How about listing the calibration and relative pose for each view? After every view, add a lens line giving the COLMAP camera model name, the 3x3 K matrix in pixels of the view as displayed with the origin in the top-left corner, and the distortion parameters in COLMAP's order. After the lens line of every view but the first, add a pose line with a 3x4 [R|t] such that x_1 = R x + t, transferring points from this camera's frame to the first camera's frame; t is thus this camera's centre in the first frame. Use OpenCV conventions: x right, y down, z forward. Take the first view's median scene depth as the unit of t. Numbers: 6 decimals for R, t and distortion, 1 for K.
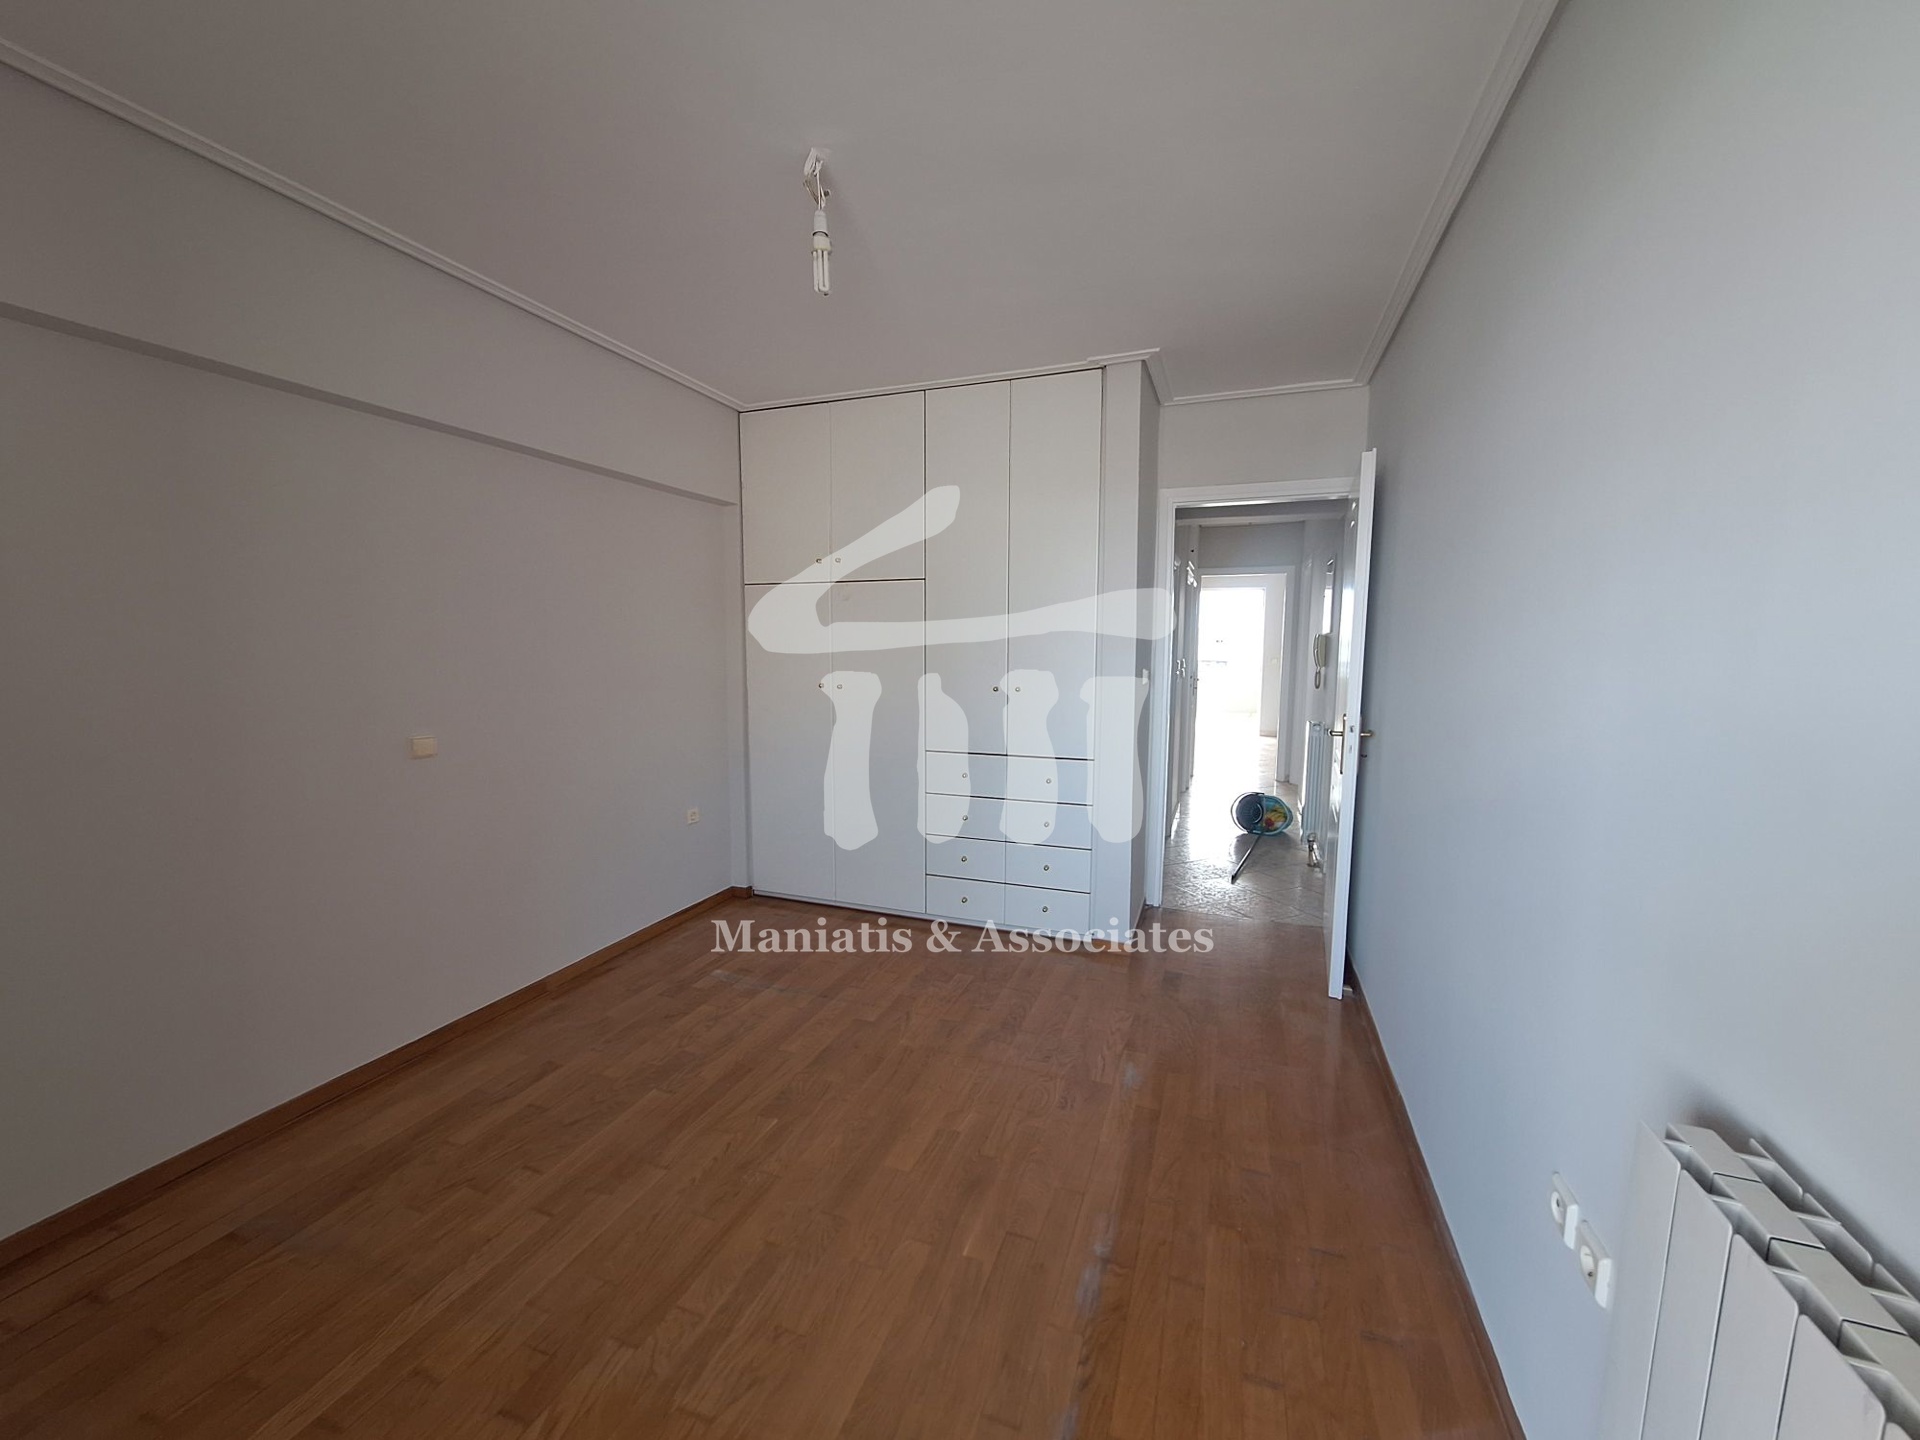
lens RADIAL K [[757.8, 0, 954.1], [0, 757.8, 723.6], [0, 0, 1]] dist [0.001190, 0.000019]
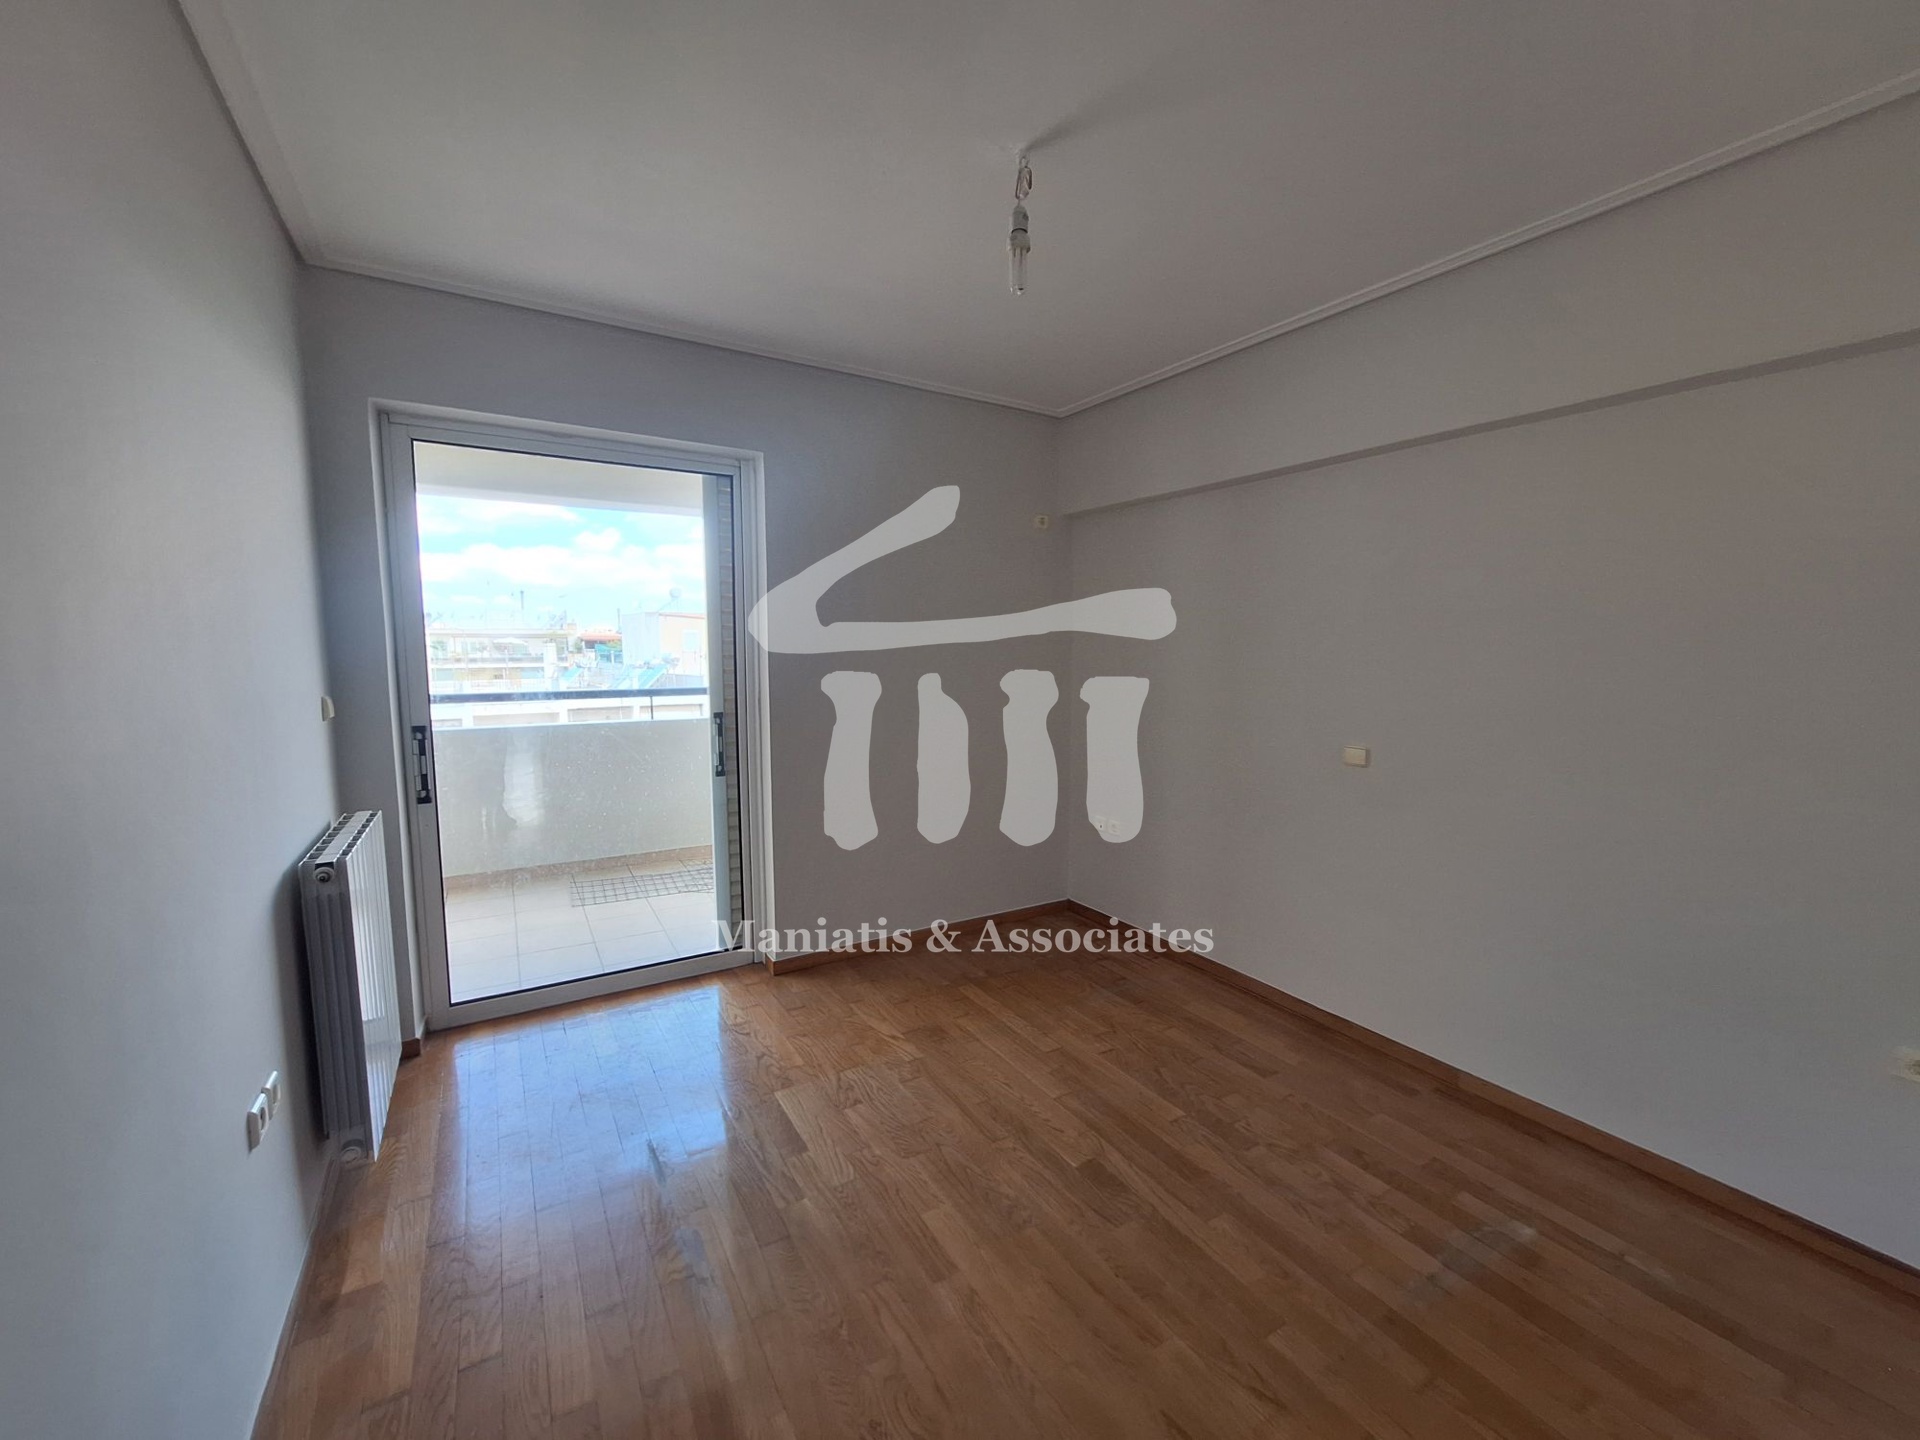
lens RADIAL K [[757.8, 0, 952.4], [0, 757.8, 718.3], [0, 0, 1]] dist [0.001190, 0.000019]
pose [[-0.617961, 0.070810, -0.783014, 0.491023], [-0.091596, 0.982670, 0.161154, -0.141115], [0.780855, 0.171308, -0.600765, 1.193009]]
